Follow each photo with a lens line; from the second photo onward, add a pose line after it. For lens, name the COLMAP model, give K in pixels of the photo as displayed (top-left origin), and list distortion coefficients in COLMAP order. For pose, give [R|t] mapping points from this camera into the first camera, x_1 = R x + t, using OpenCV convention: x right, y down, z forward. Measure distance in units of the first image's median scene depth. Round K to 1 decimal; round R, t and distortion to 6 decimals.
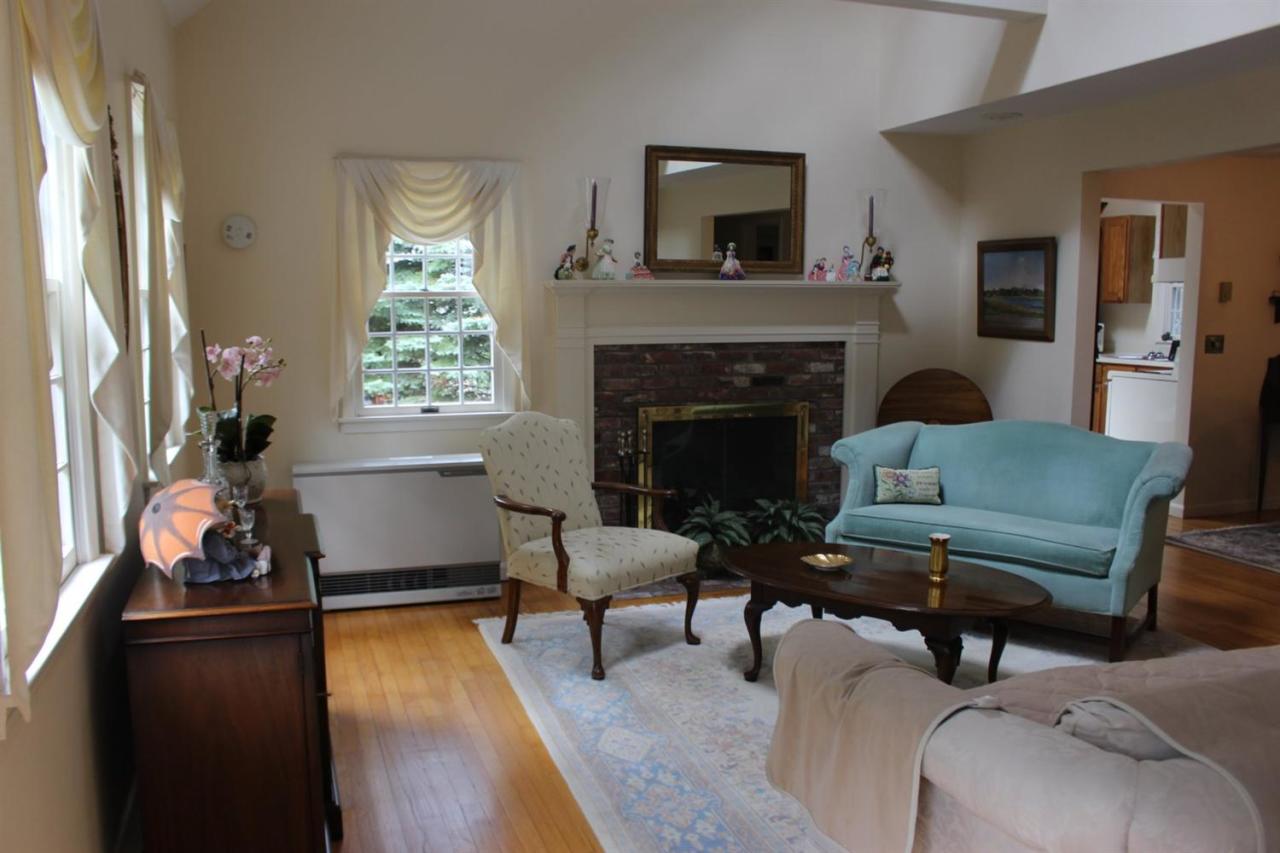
lens RADIAL K [[1064.6, 0, 608.6], [0, 1064.6, 432.4], [0, 0, 1]] dist [-0.138311, 0.120702]
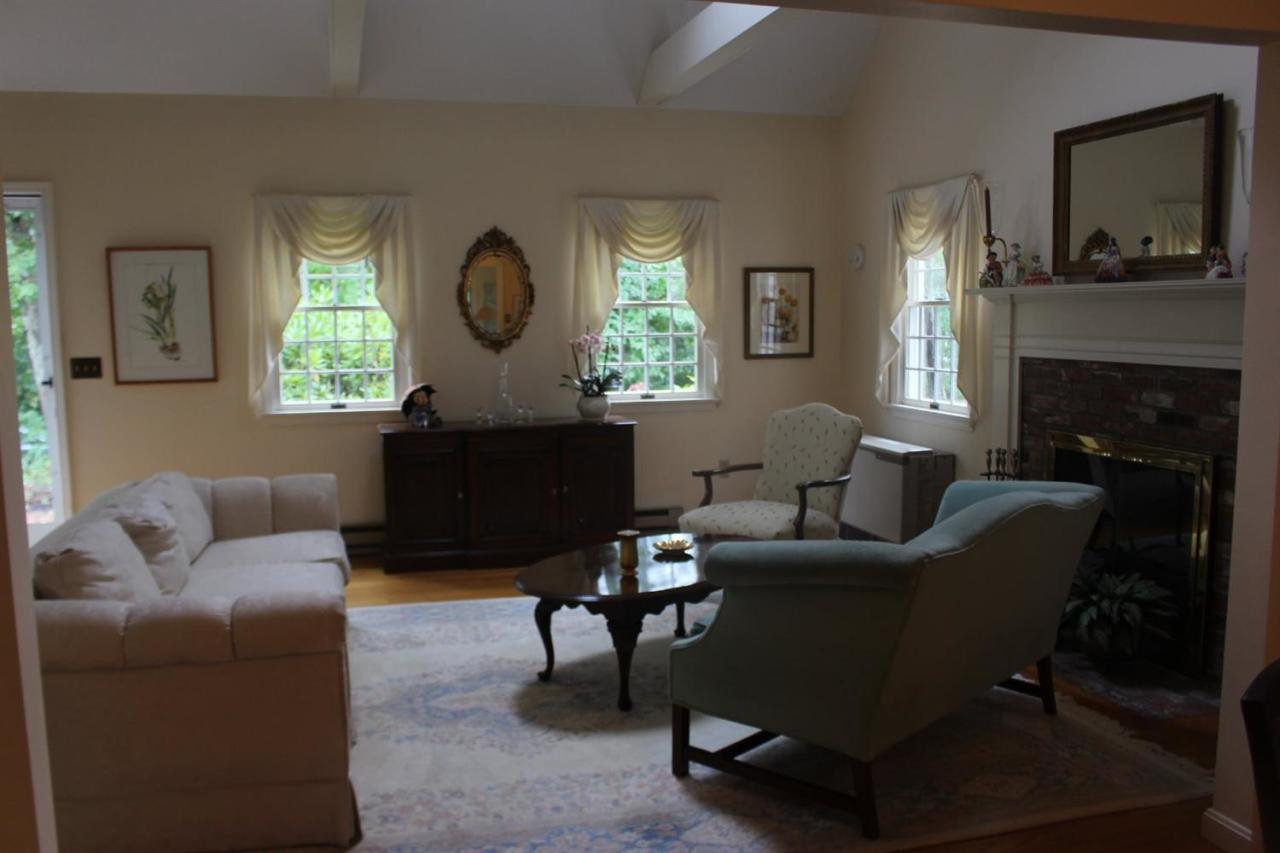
lens RADIAL K [[1064.6, 0, 630.8], [0, 1064.6, 430.9], [0, 0, 1]] dist [-0.138311, 0.120702]
pose [[-0.039312, 0.112388, -0.992886, 0.924484], [-0.116428, 0.986371, 0.116261, -0.084674], [0.992421, 0.120170, -0.025692, 0.690986]]
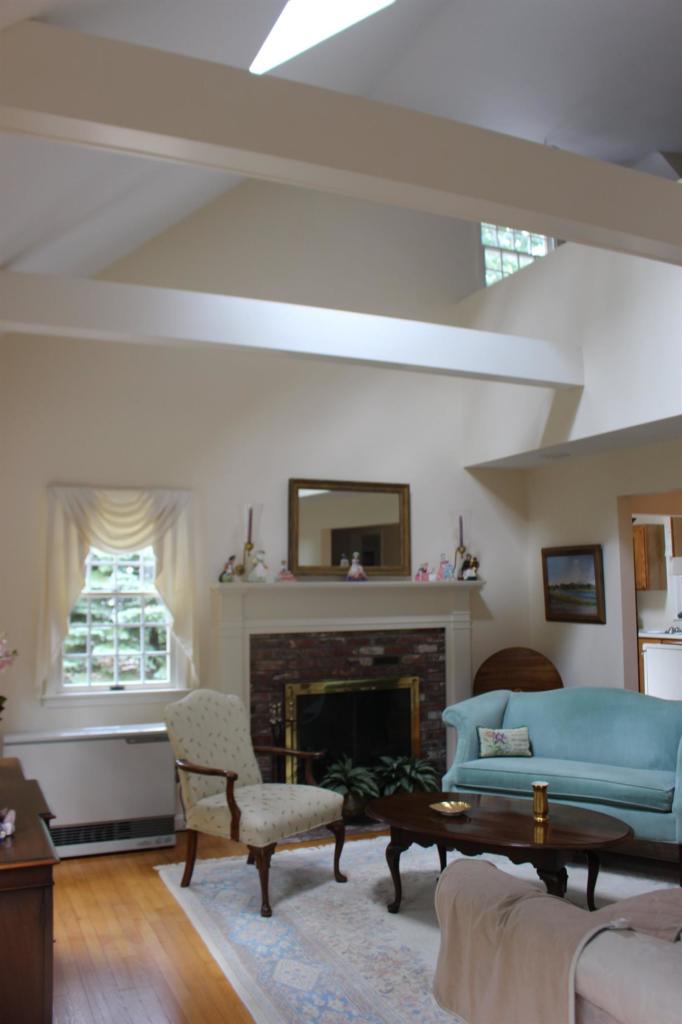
lens RADIAL K [[851.7, 0, 314.4], [0, 851.7, 494.2], [0, 0, 1]] dist [-0.138311, 0.120702]
pose [[0.995501, 0.003022, 0.094707, -0.032994], [0.019375, 0.971882, -0.234671, -0.006325], [-0.092753, 0.235450, 0.967450, -0.013974]]
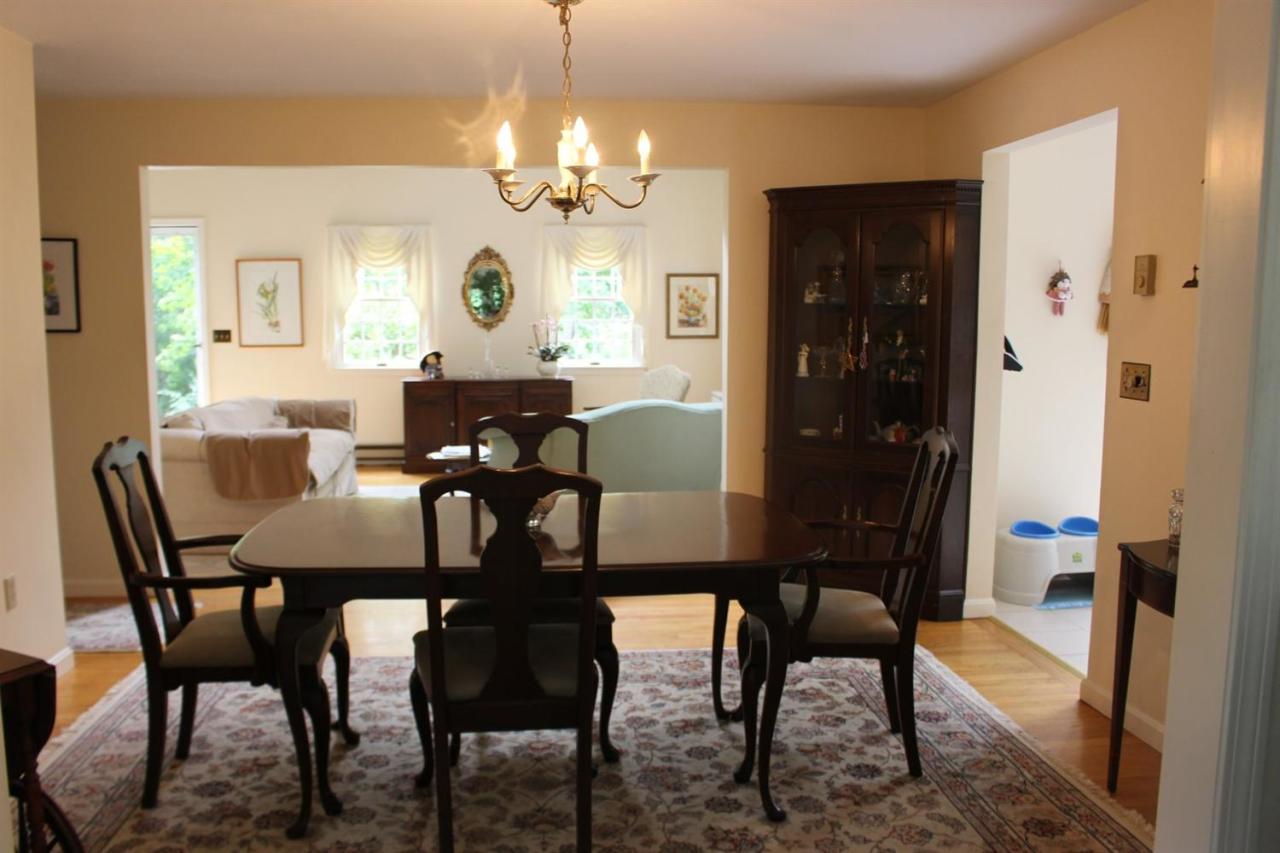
lens RADIAL K [[1064.6, 0, 629.7], [0, 1064.6, 425.2], [0, 0, 1]] dist [-0.138311, 0.120702]
pose [[-0.197404, 0.109070, -0.974236, 1.403381], [-0.124390, 0.982972, 0.135253, -0.127398], [0.972399, 0.147885, -0.180475, 1.059266]]
